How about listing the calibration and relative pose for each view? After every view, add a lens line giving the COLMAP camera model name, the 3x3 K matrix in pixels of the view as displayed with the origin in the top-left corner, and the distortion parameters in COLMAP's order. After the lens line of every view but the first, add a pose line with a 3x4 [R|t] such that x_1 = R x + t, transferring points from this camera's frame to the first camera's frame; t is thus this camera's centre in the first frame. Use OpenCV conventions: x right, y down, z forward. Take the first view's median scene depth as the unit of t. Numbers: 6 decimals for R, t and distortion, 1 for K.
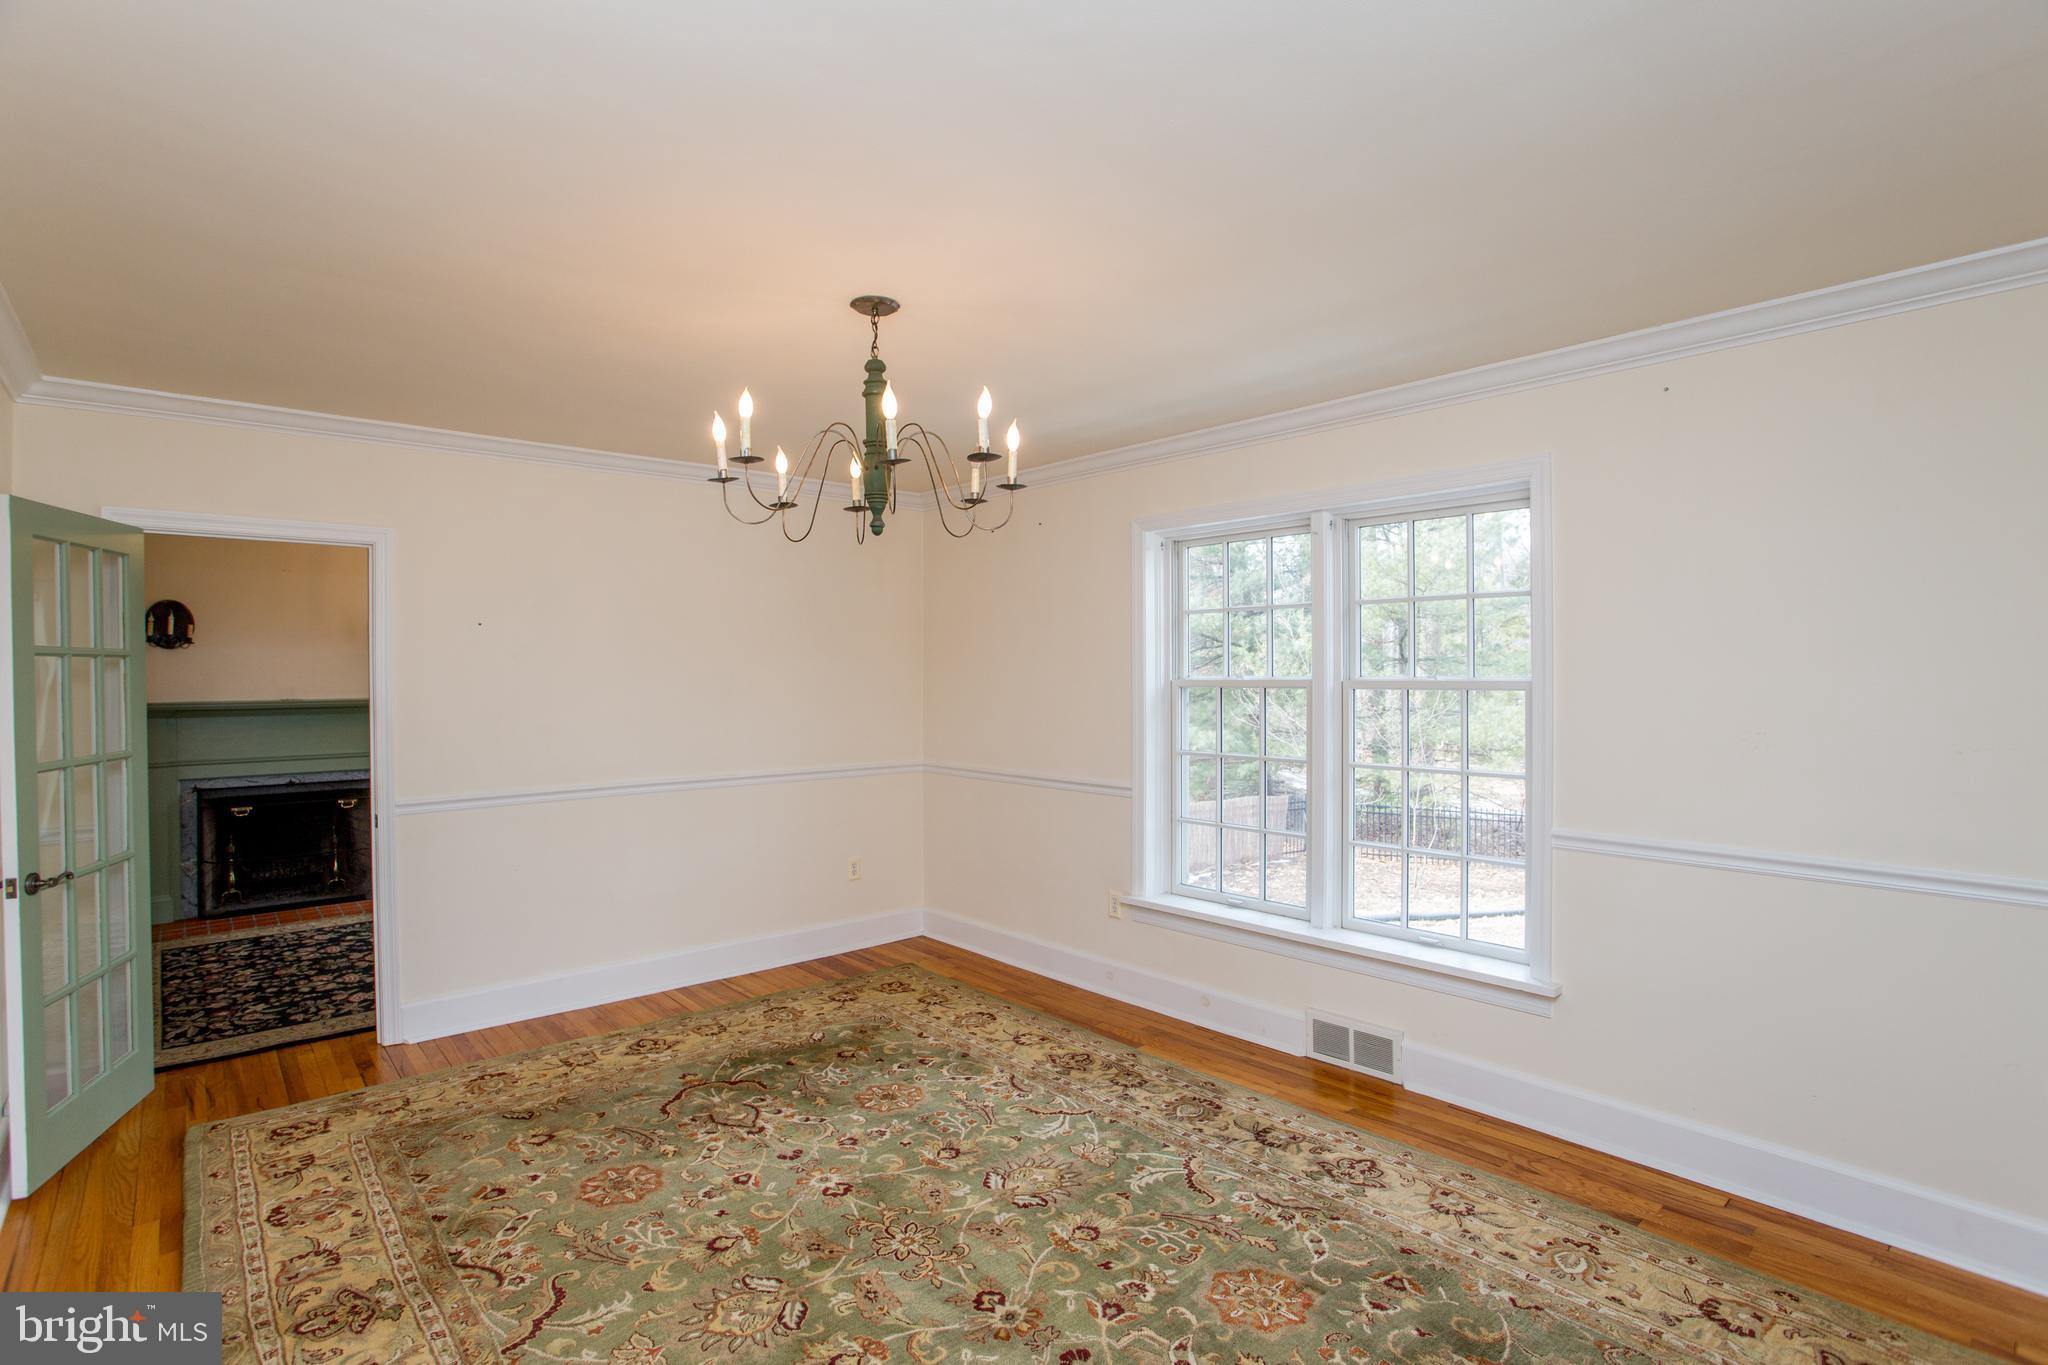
lens RADIAL K [[986.8, 0, 1016.3], [0, 986.8, 671.9], [0, 0, 1]] dist [-0.073154, 0.028104]
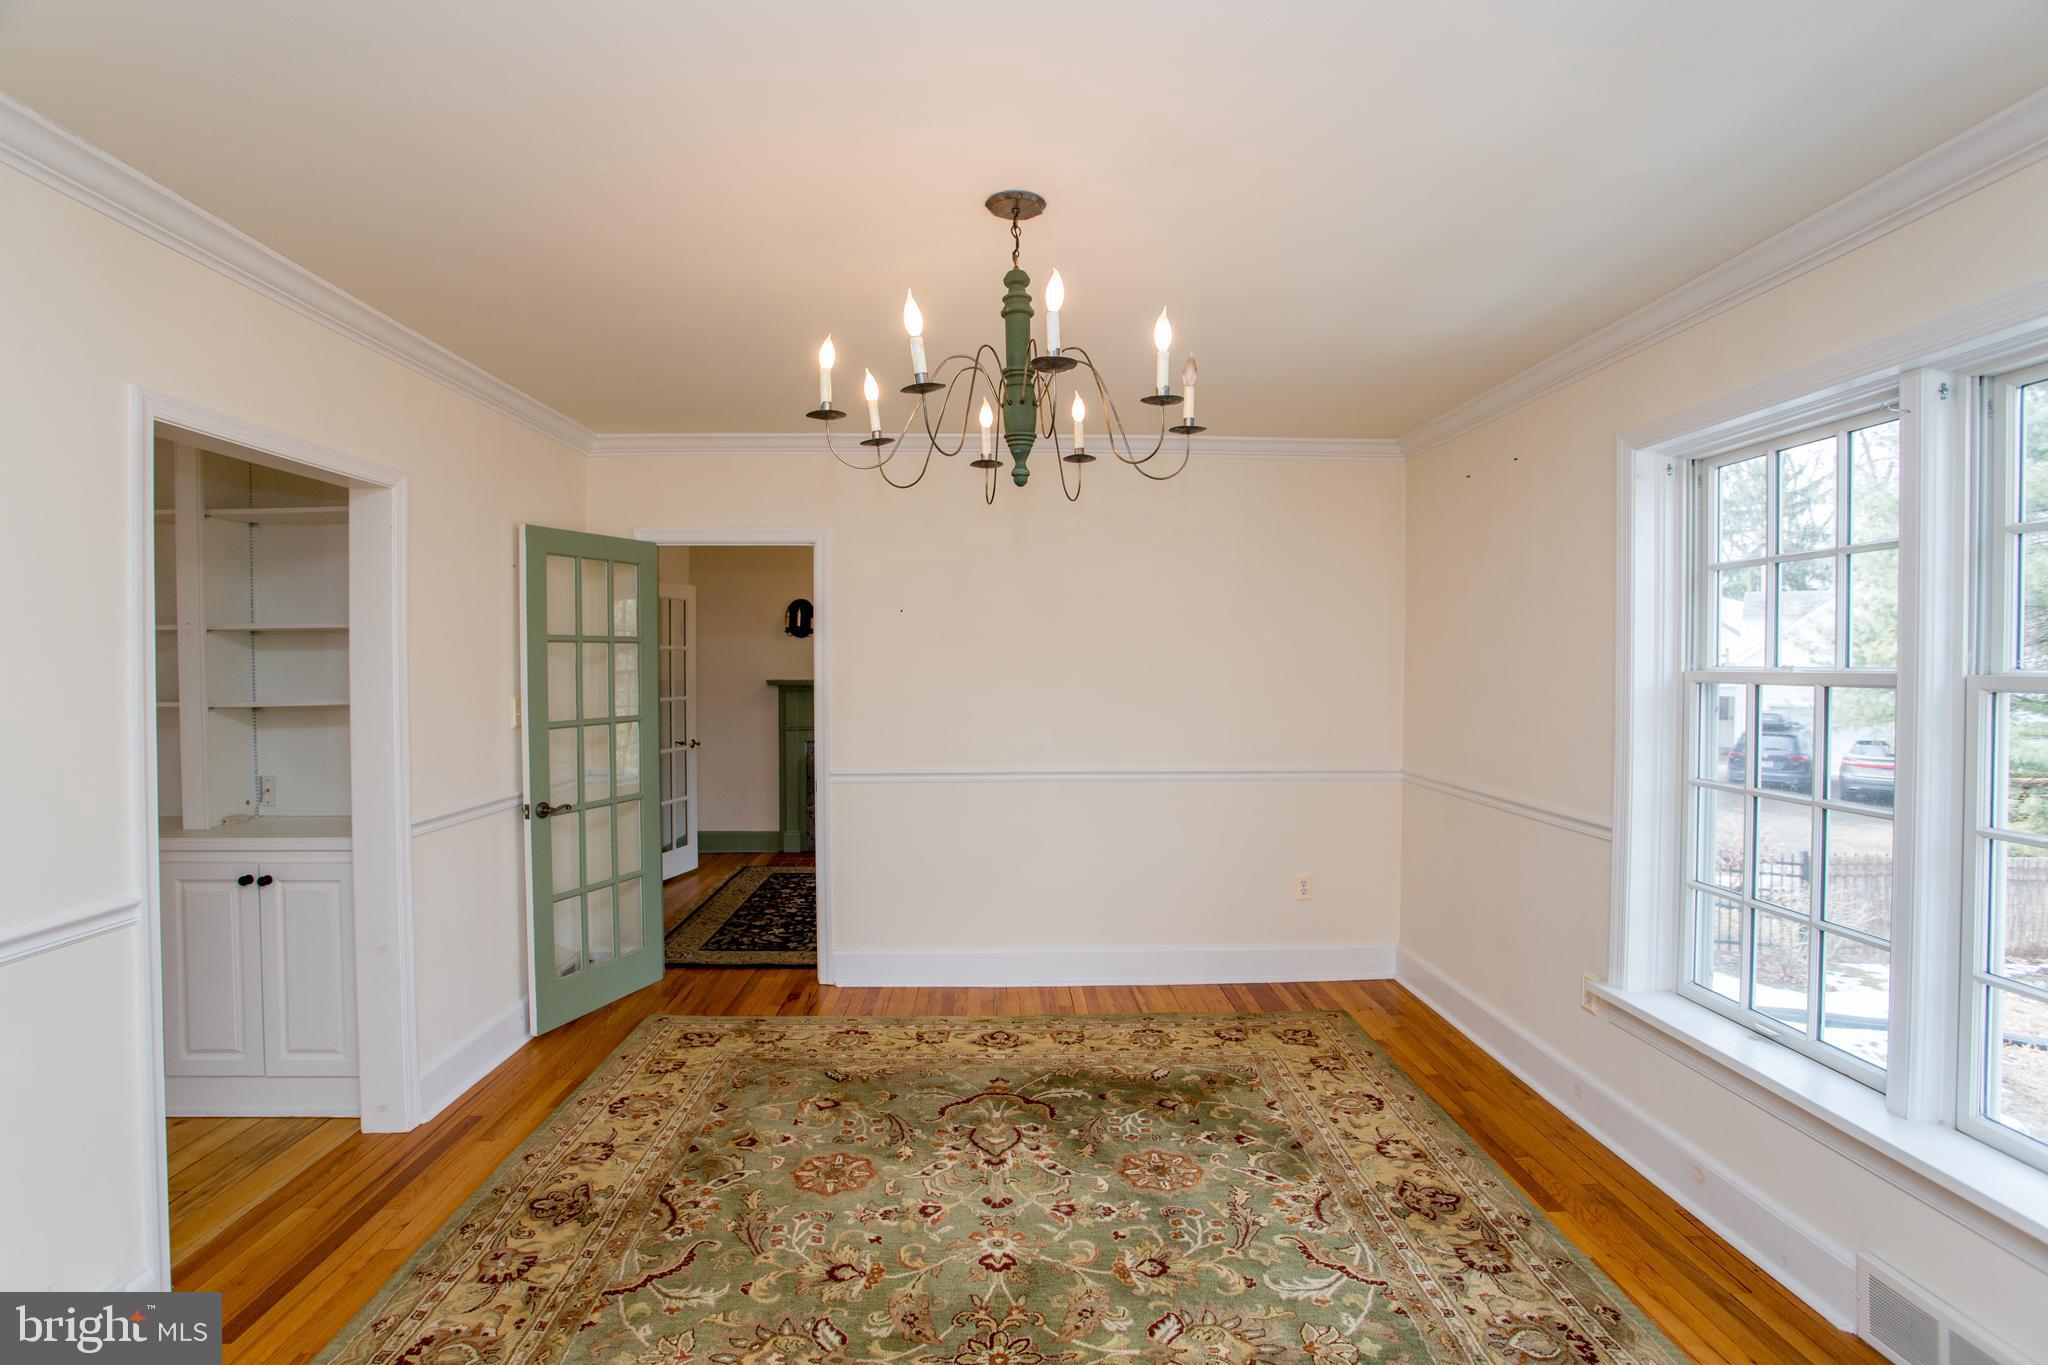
lens RADIAL K [[986.8, 0, 1026.8], [0, 986.8, 671.0], [0, 0, 1]] dist [-0.073154, 0.028104]
pose [[0.768601, 0.012217, -0.639612, 0.273321], [-0.005495, 0.999907, 0.012495, 0.003007], [0.639705, -0.006090, 0.768597, 0.269440]]
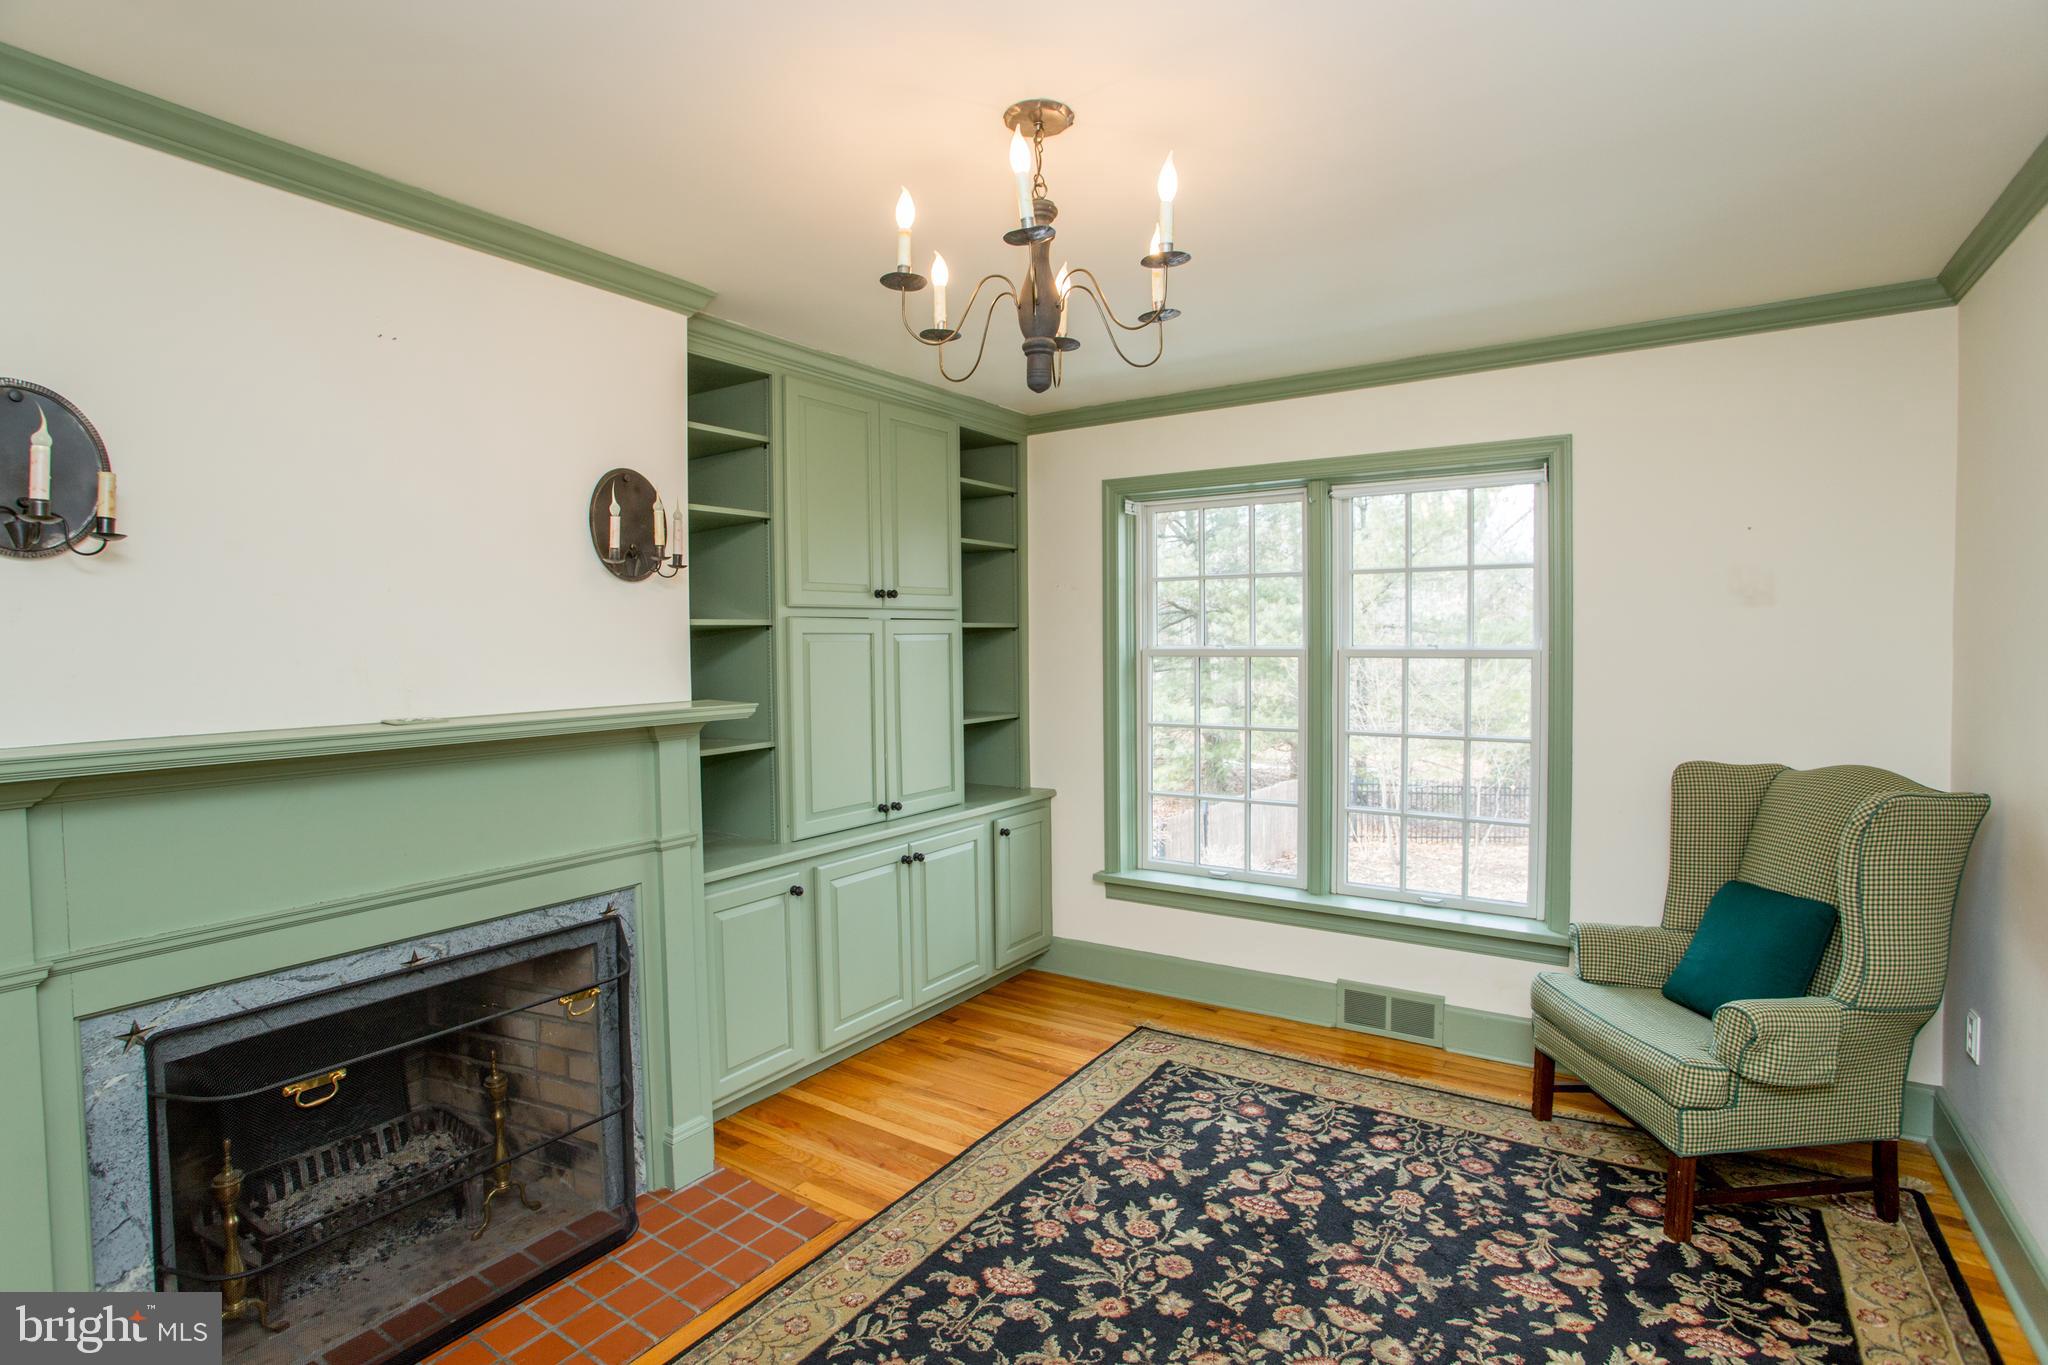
lens RADIAL K [[986.8, 0, 1018.2], [0, 986.8, 671.2], [0, 0, 1]] dist [-0.073154, 0.028104]
pose [[-0.966837, 0.007463, -0.255284, -0.535496], [0.000282, 0.999604, 0.028156, 0.013027], [0.255393, 0.027150, -0.966456, 1.808610]]
